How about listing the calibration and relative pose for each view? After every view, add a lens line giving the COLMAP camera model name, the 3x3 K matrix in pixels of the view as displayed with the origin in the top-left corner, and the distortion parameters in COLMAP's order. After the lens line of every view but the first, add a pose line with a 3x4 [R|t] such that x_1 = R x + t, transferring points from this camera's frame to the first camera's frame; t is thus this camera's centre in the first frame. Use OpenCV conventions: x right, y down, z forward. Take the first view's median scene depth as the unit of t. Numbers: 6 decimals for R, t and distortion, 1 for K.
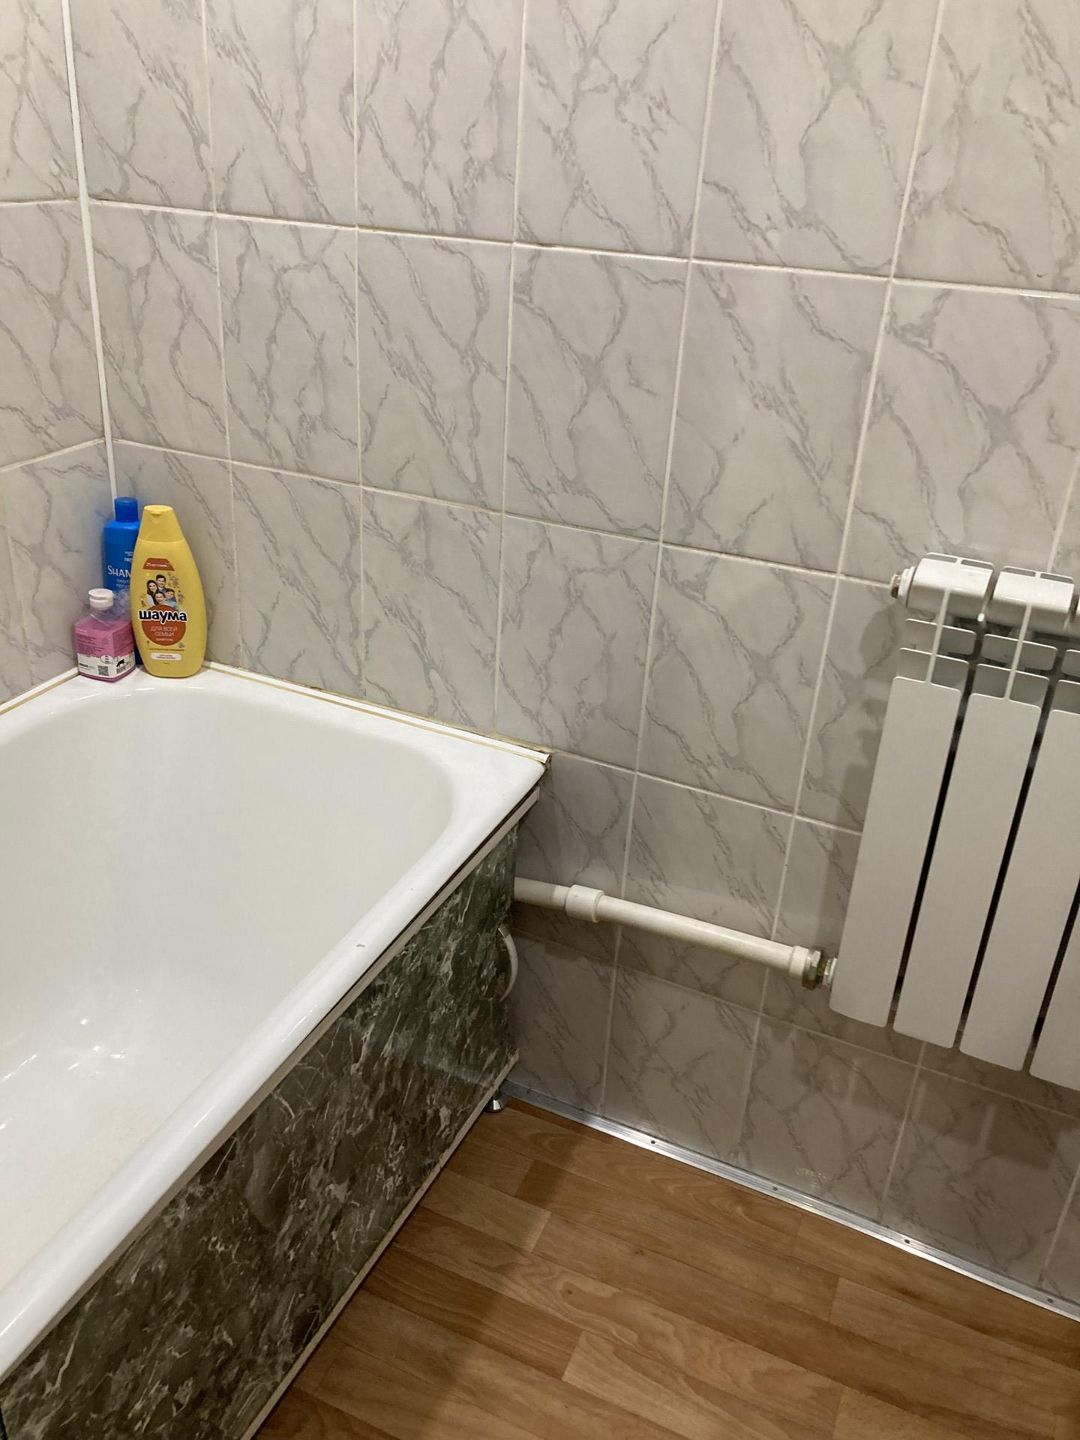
lens RADIAL K [[1185.8, 0, 536.3], [0, 1185.8, 727.8], [0, 0, 1]] dist [0.056815, -0.061175]
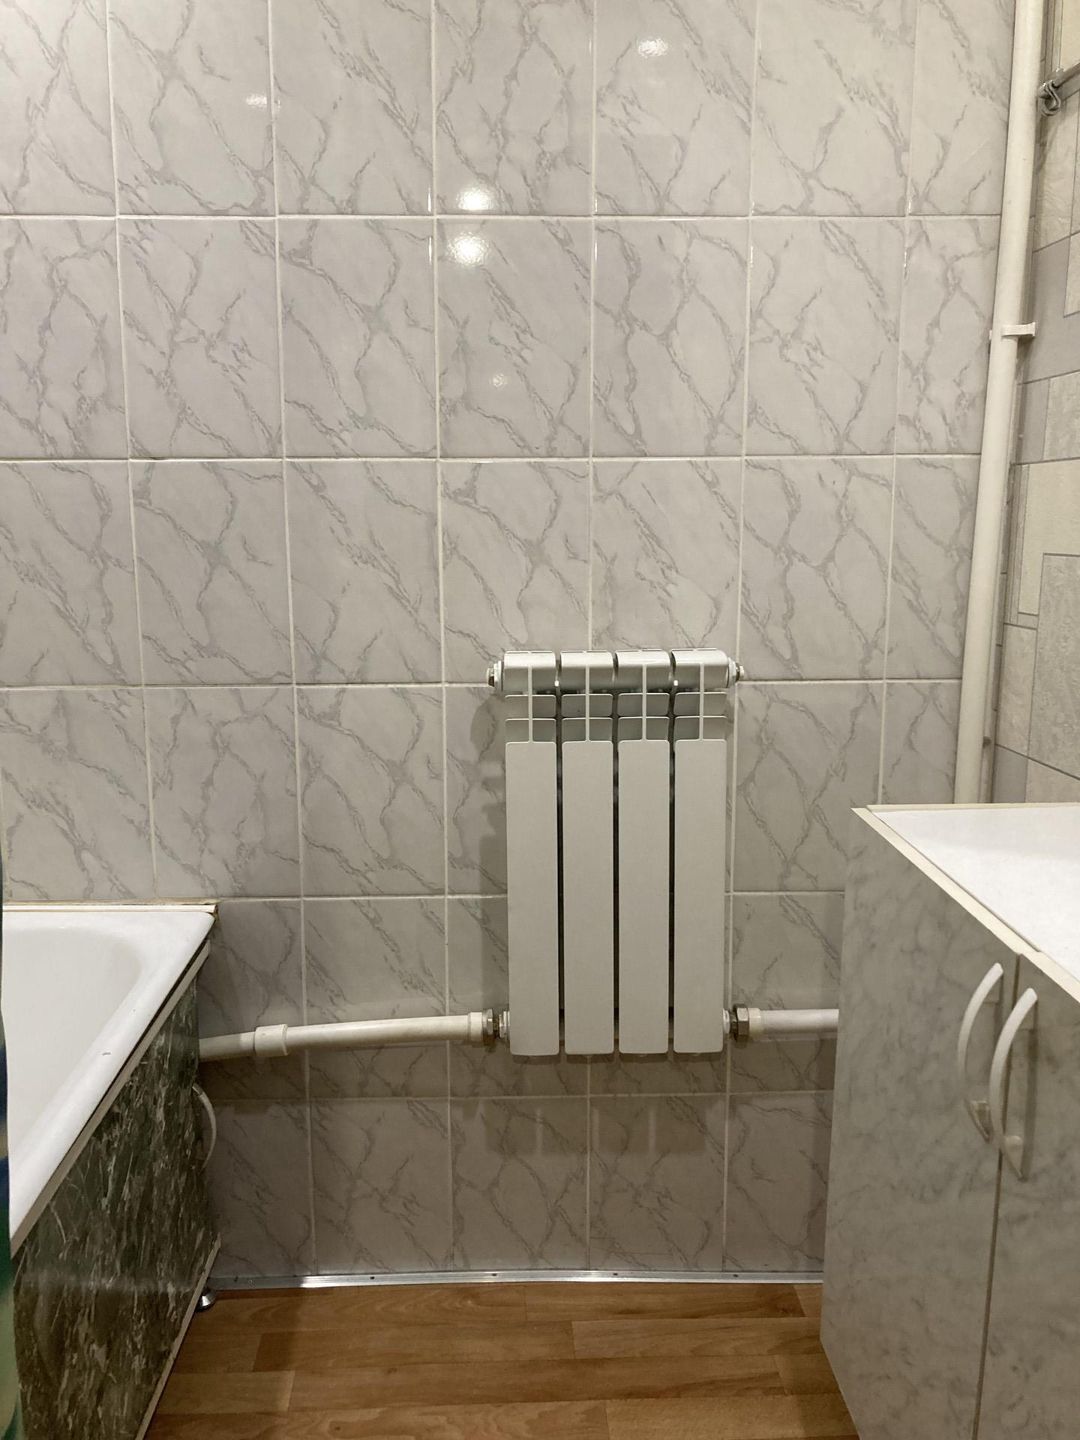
lens RADIAL K [[1185.8, 0, 546.0], [0, 1185.8, 721.1], [0, 0, 1]] dist [0.056815, -0.061175]
pose [[0.892200, -0.133317, 0.431516, -0.182544], [0.249271, 0.942093, -0.224333, 0.201495], [-0.376621, 0.307714, 0.873767, -0.122968]]
